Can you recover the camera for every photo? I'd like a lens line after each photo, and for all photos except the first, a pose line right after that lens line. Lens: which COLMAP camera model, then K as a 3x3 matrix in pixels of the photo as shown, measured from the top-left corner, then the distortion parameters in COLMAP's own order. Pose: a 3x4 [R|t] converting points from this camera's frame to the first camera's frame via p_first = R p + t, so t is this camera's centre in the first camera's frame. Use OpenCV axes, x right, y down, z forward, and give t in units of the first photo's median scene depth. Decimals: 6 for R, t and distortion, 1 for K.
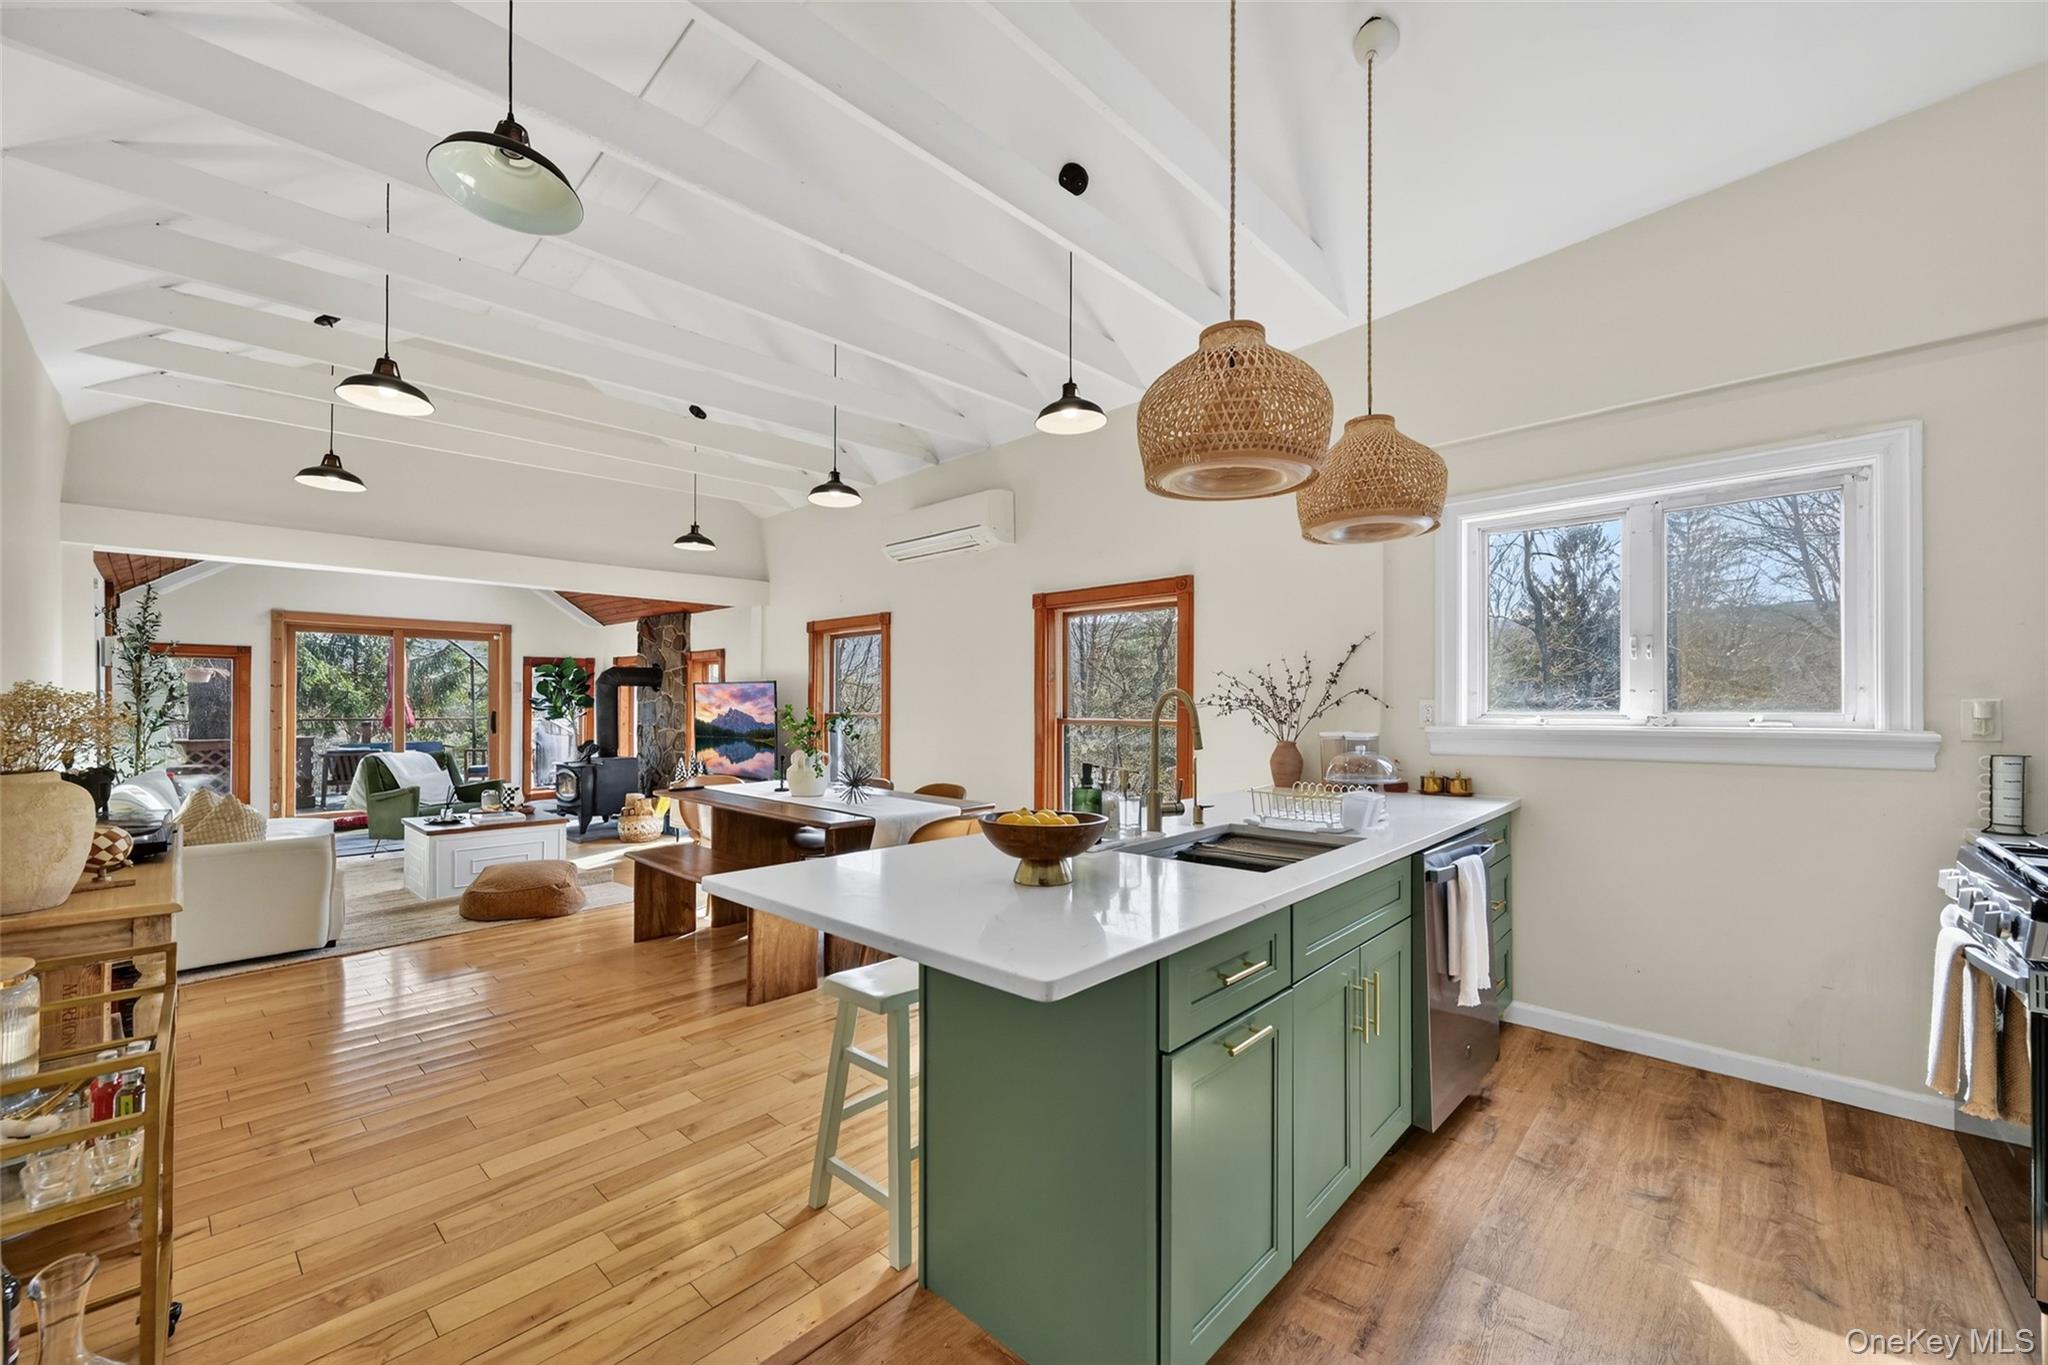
lens RADIAL K [[817.9, 0, 1030.5], [0, 817.9, 707.4], [0, 0, 1]] dist [0.004216, -0.000035]
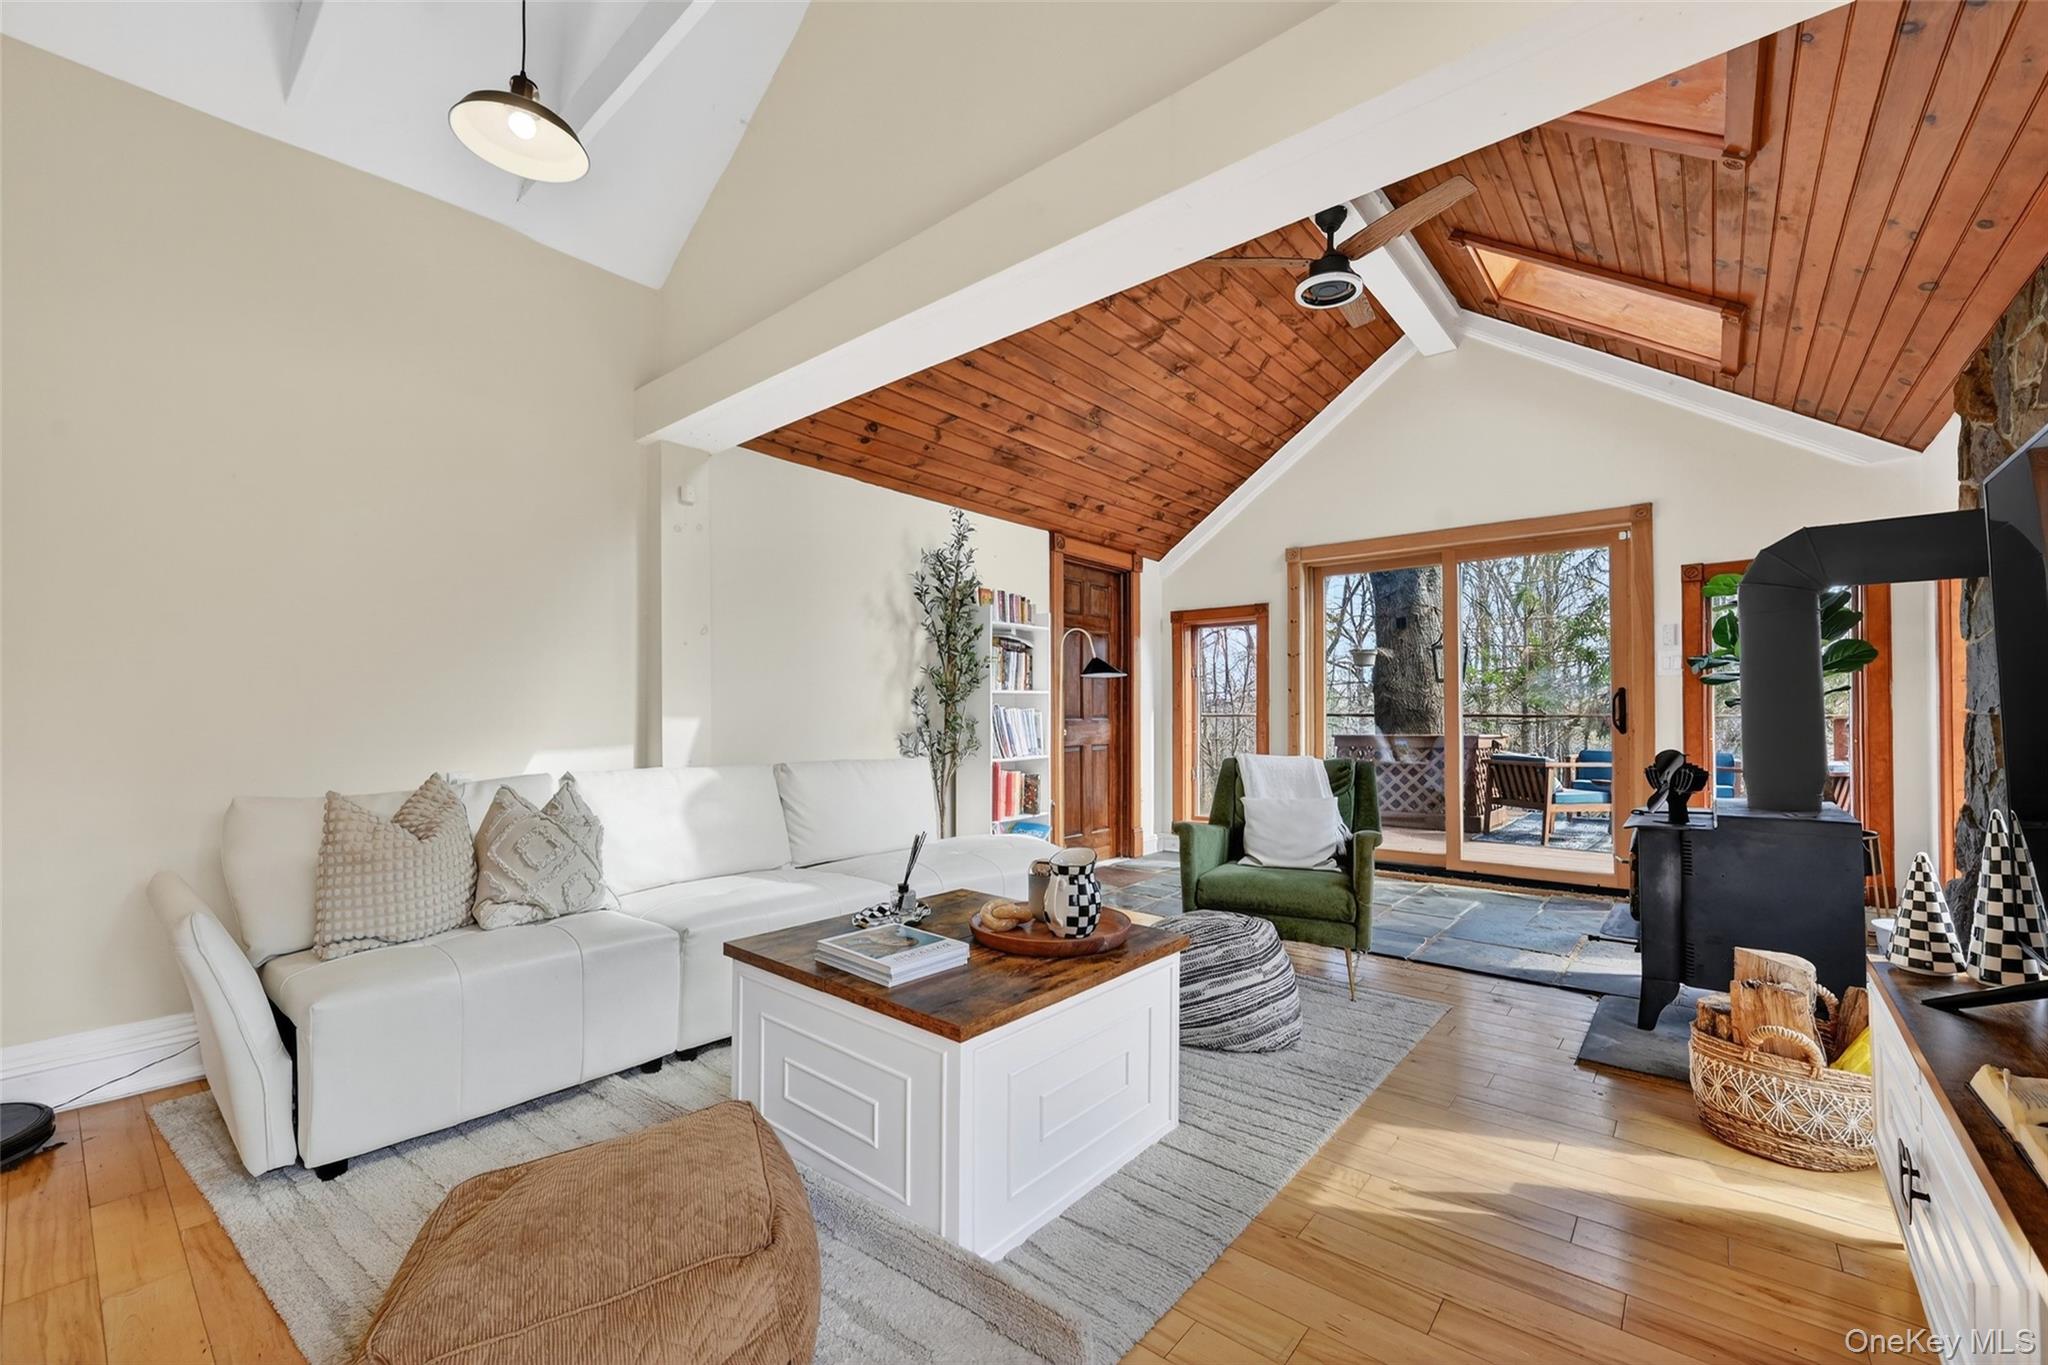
lens RADIAL K [[817.9, 0, 1030.5], [0, 817.9, 707.4], [0, 0, 1]] dist [0.004216, -0.000035]
pose [[0.054783, -0.008487, -0.998462, -0.234582], [-0.009292, 0.999916, -0.009009, 0.030137], [0.998455, 0.009771, 0.054699, 0.780823]]
